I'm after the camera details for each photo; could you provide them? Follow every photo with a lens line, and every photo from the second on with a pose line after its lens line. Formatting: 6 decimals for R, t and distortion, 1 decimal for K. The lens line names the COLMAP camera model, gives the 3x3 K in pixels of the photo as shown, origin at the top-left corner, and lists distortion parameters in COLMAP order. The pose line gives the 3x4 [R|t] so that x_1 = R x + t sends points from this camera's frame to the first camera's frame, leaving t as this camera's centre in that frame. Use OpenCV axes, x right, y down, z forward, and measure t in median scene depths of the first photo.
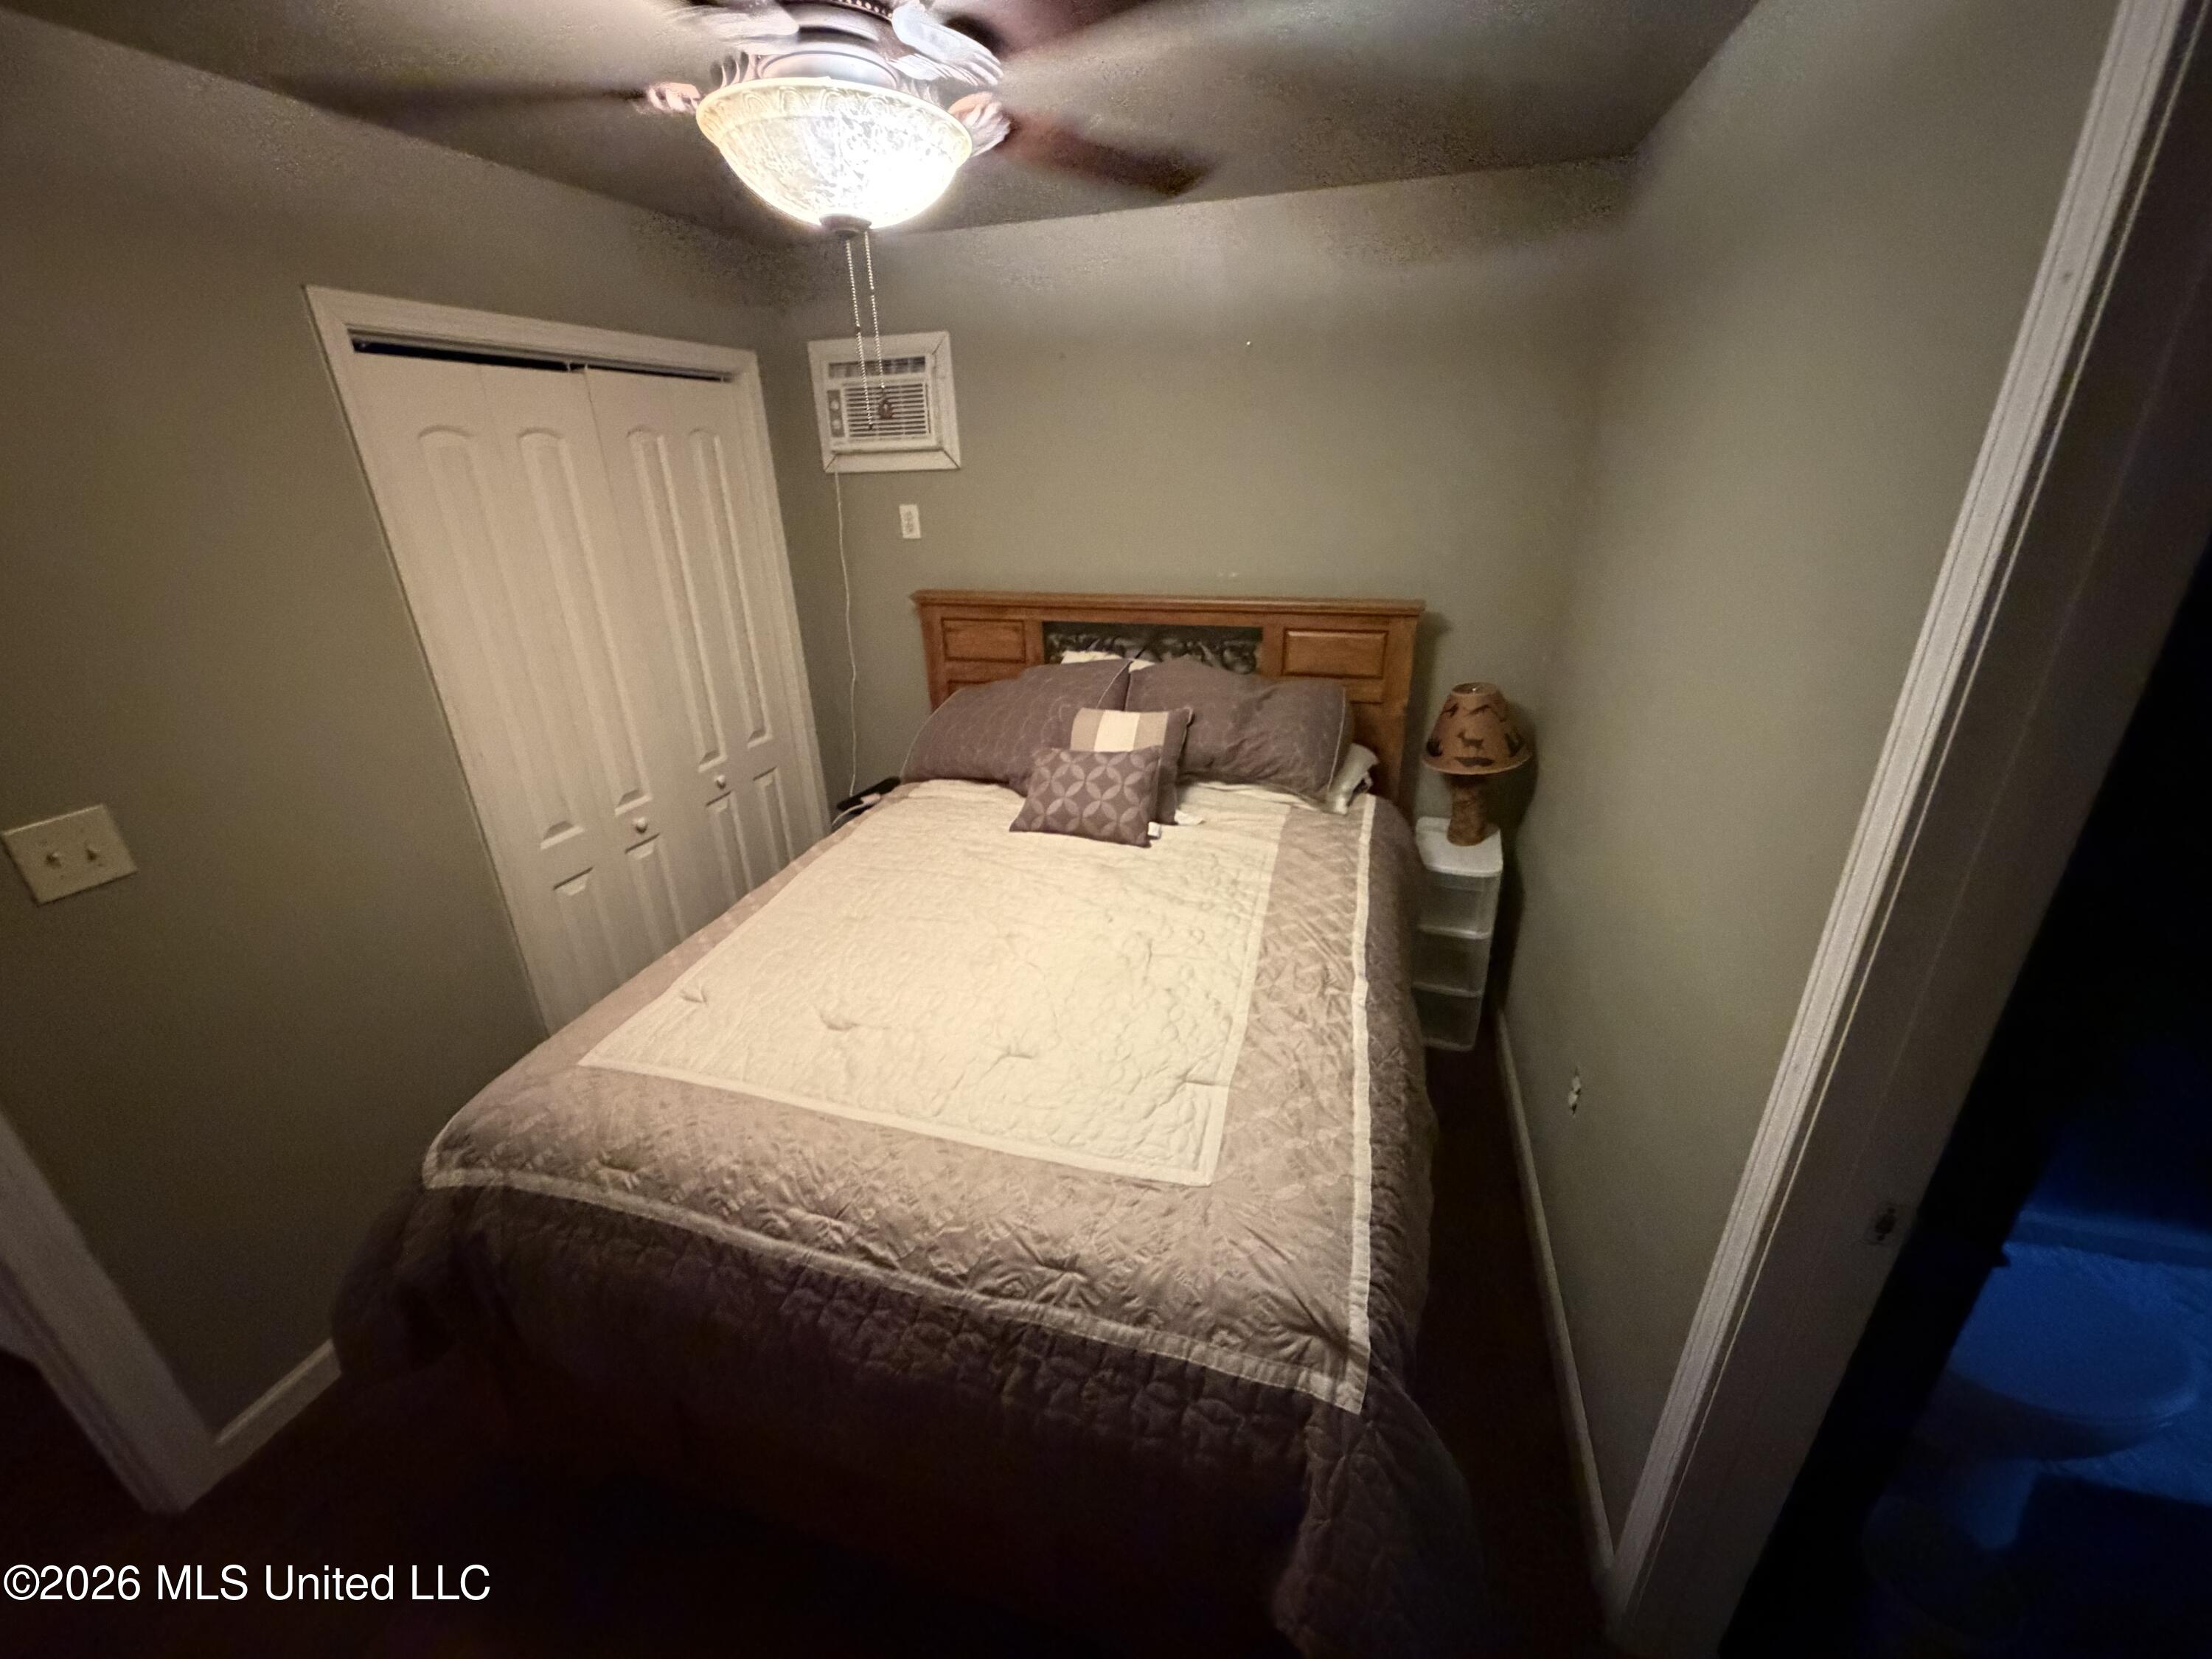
lens RADIAL K [[885.9, 0, 1101.5], [0, 885.9, 833.5], [0, 0, 1]] dist [0.001315, 0.000162]
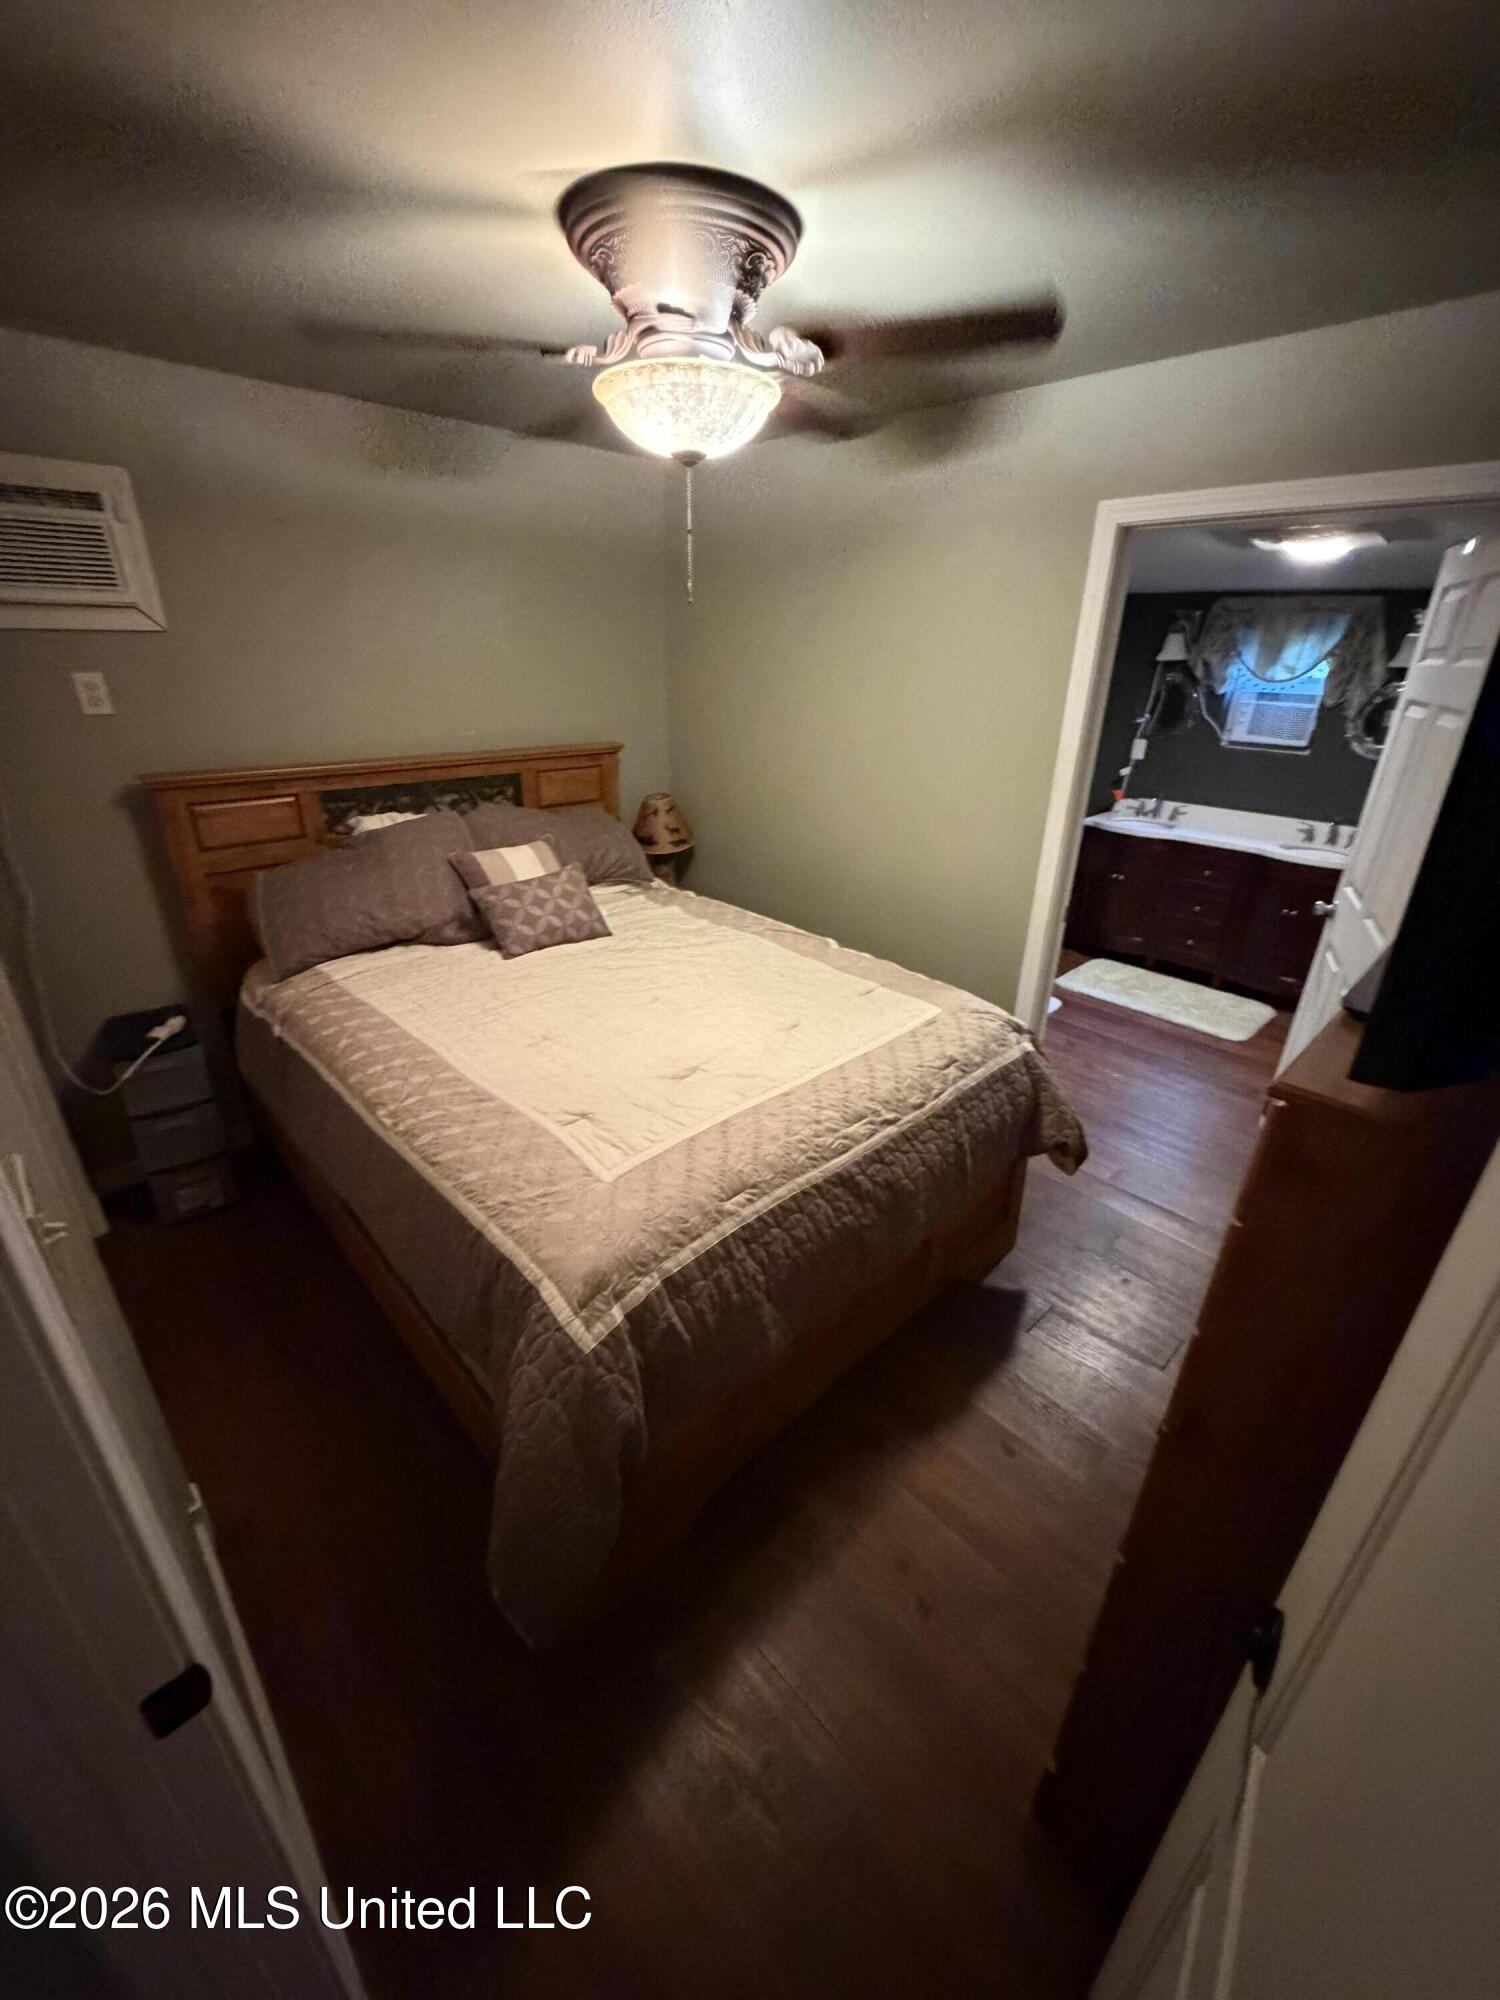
lens RADIAL K [[801.0, 0, 753.0], [0, 801.0, 999.4], [0, 0, 1]] dist [0.001315, 0.000162]
pose [[0.482003, -0.323188, 0.814385, -0.677477], [0.313250, 0.931614, 0.184310, -0.038937], [-0.818259, 0.166268, 0.550279, 0.157157]]
